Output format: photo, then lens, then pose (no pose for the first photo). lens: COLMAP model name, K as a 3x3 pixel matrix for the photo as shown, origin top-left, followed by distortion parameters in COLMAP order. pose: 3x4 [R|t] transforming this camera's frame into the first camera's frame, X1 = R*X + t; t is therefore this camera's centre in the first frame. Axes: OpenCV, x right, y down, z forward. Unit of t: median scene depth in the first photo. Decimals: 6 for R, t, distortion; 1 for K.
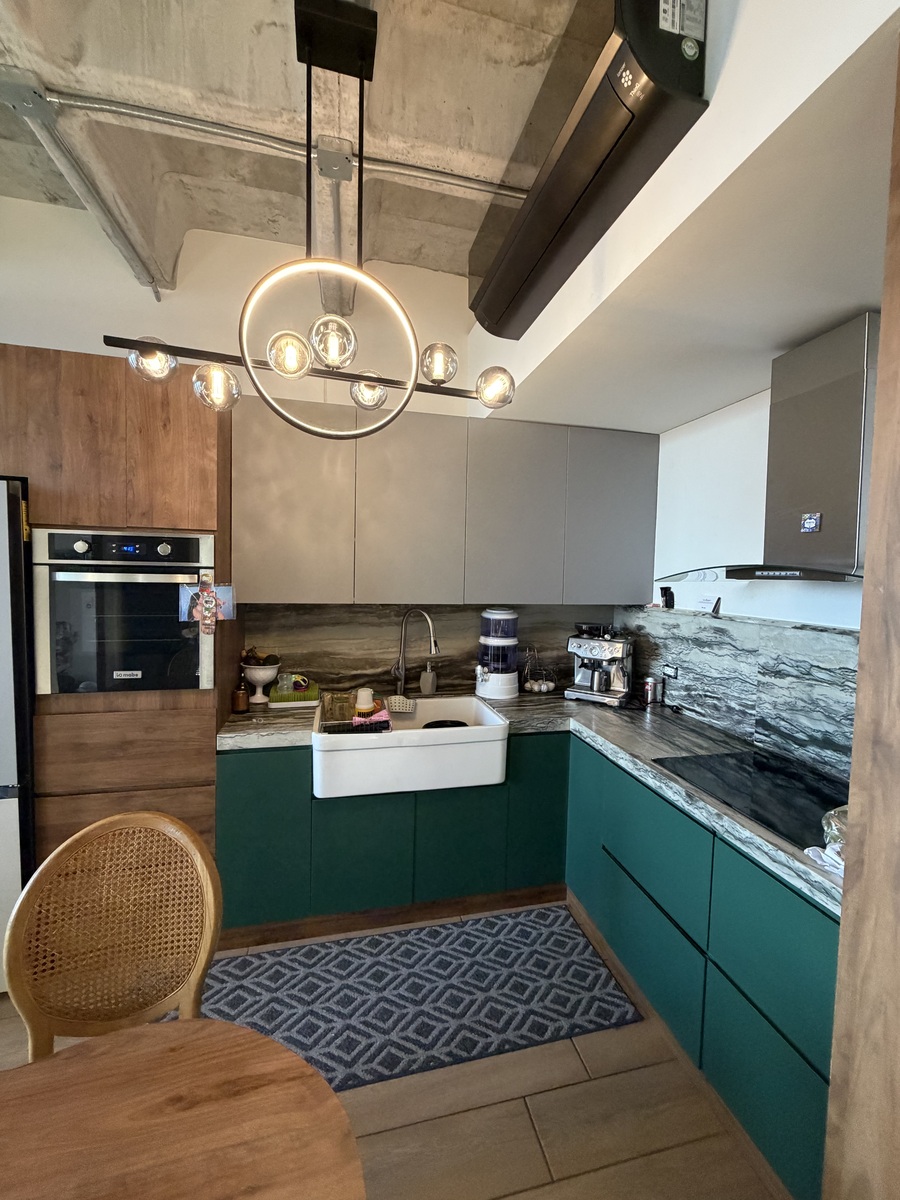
lens RADIAL K [[475.6, 0, 447.4], [0, 475.6, 597.5], [0, 0, 1]] dist [0.000098, -0.000281]
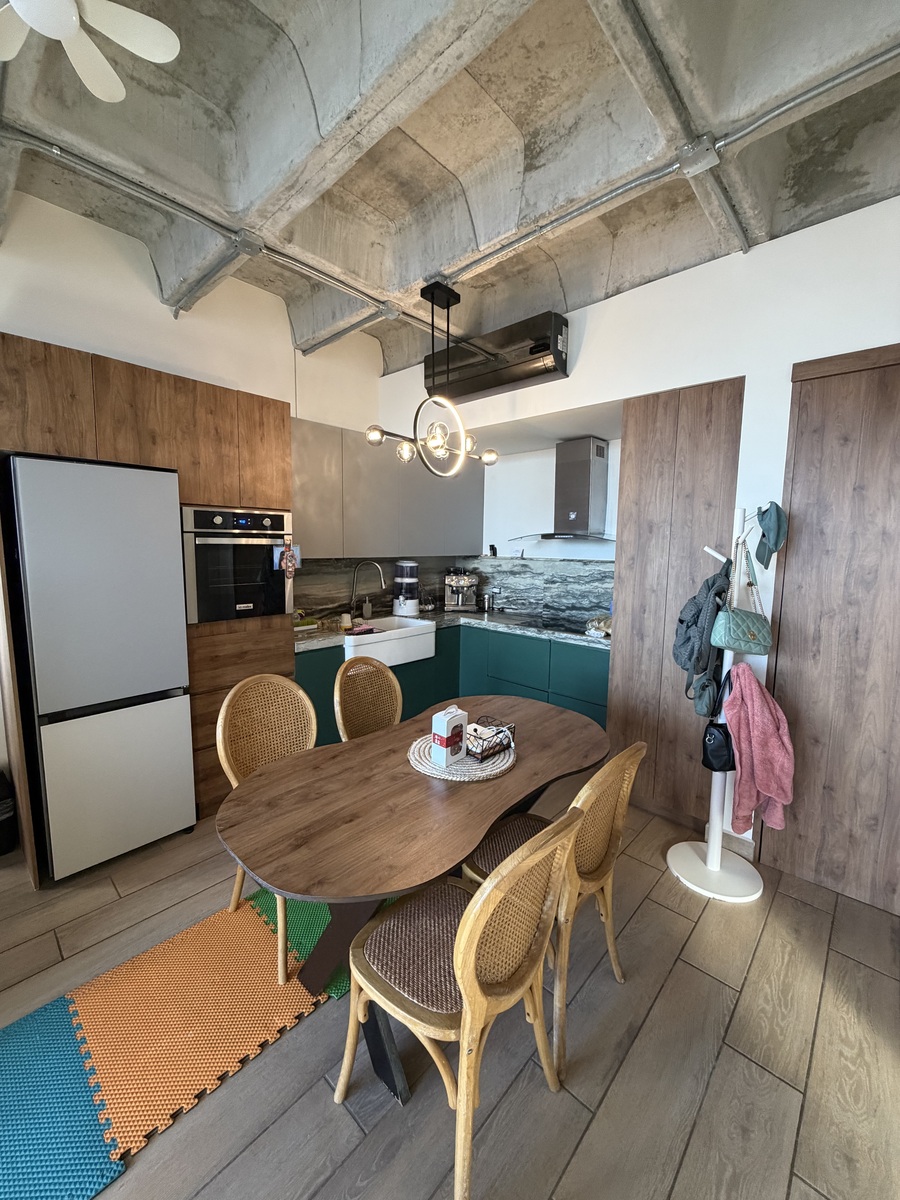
lens RADIAL K [[475.6, 0, 447.4], [0, 475.6, 597.5], [0, 0, 1]] dist [0.000098, -0.000281]
pose [[0.832533, -0.073697, 0.549052, -0.906038], [0.033819, 0.996024, 0.082412, 0.030273], [-0.552943, -0.050042, 0.831715, -0.558108]]
